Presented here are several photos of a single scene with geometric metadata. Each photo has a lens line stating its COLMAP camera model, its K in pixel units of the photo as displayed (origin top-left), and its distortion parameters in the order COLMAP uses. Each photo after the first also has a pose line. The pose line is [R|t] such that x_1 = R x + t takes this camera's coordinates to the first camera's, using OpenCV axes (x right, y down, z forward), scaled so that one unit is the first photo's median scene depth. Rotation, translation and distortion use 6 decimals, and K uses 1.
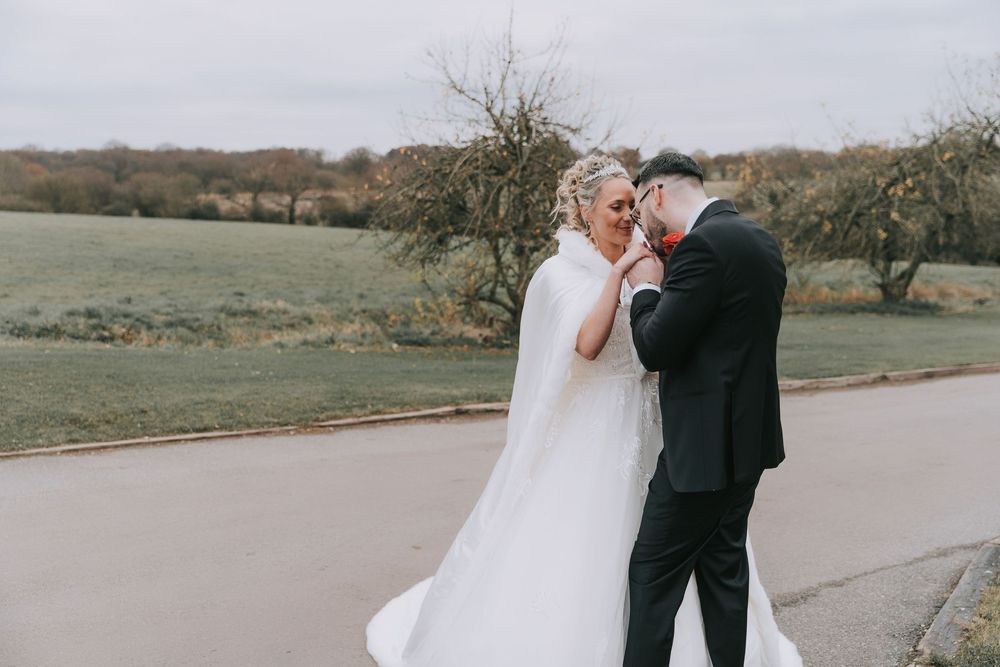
lens RADIAL K [[1088.6, 0, 500.0], [0, 1088.6, 333.5], [0, 0, 1]] dist [0.003897, 0.007888]
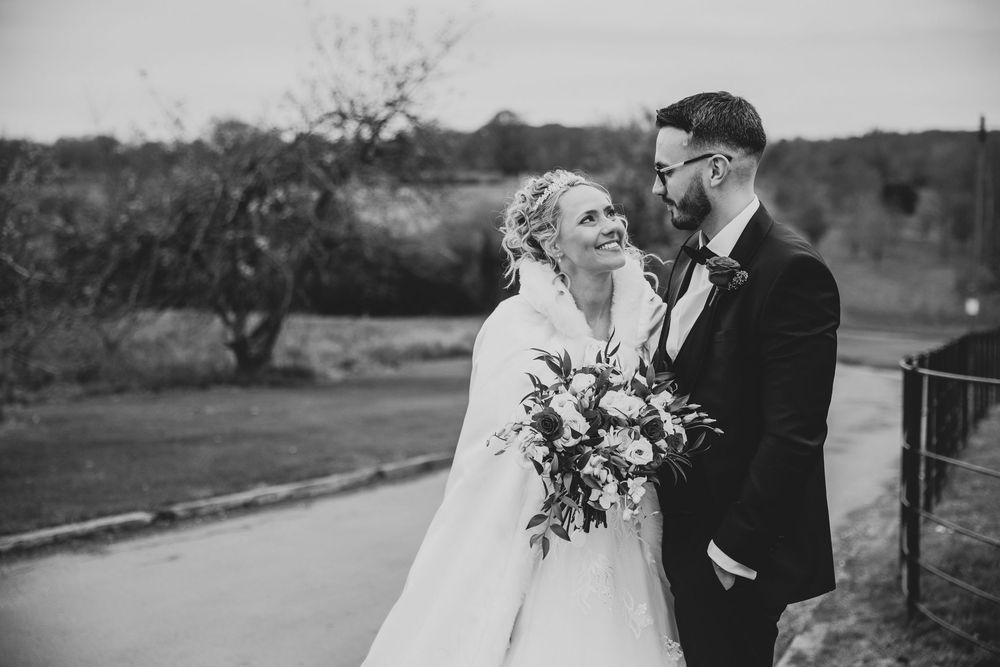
lens RADIAL K [[1700.9, 0, 500.0], [0, 1700.9, 333.5], [0, 0, 1]] dist [0.121754, 0.105143]
pose [[0.834489, -0.024961, 0.550459, -0.101655], [0.054751, 0.997786, -0.037756, -0.002199], [-0.548298, 0.061645, 0.834008, 0.024689]]
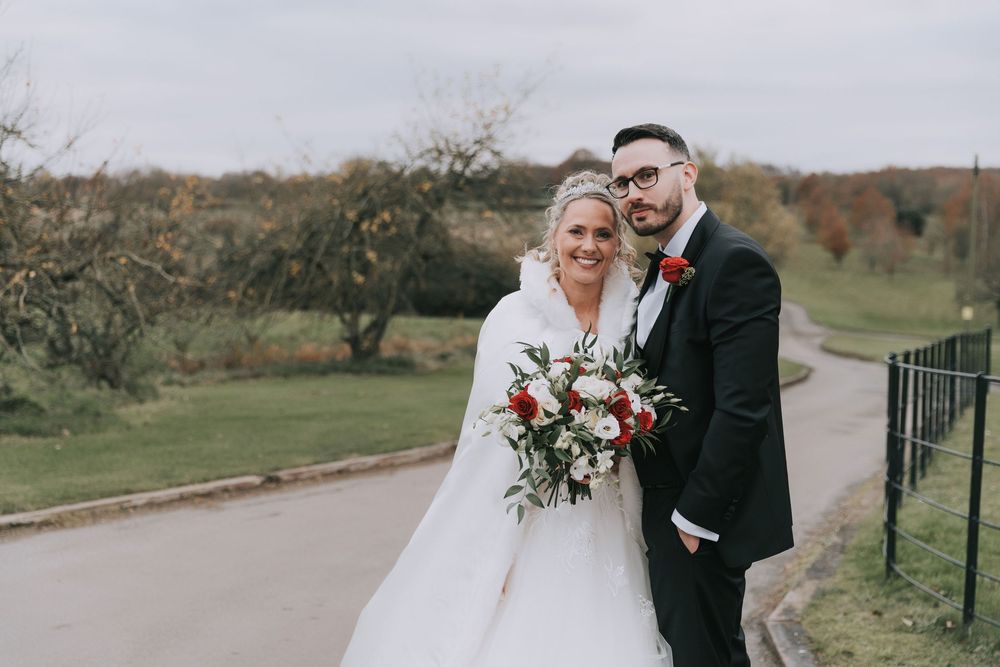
lens RADIAL K [[1395.3, 0, 491.2], [0, 1395.3, 323.3], [0, 0, 1]] dist [0.008701, -0.042002]
pose [[0.868816, -0.013971, 0.494938, -0.084288], [0.043428, 0.997900, -0.048066, -0.001080], [-0.493227, 0.063254, 0.867598, 0.030595]]
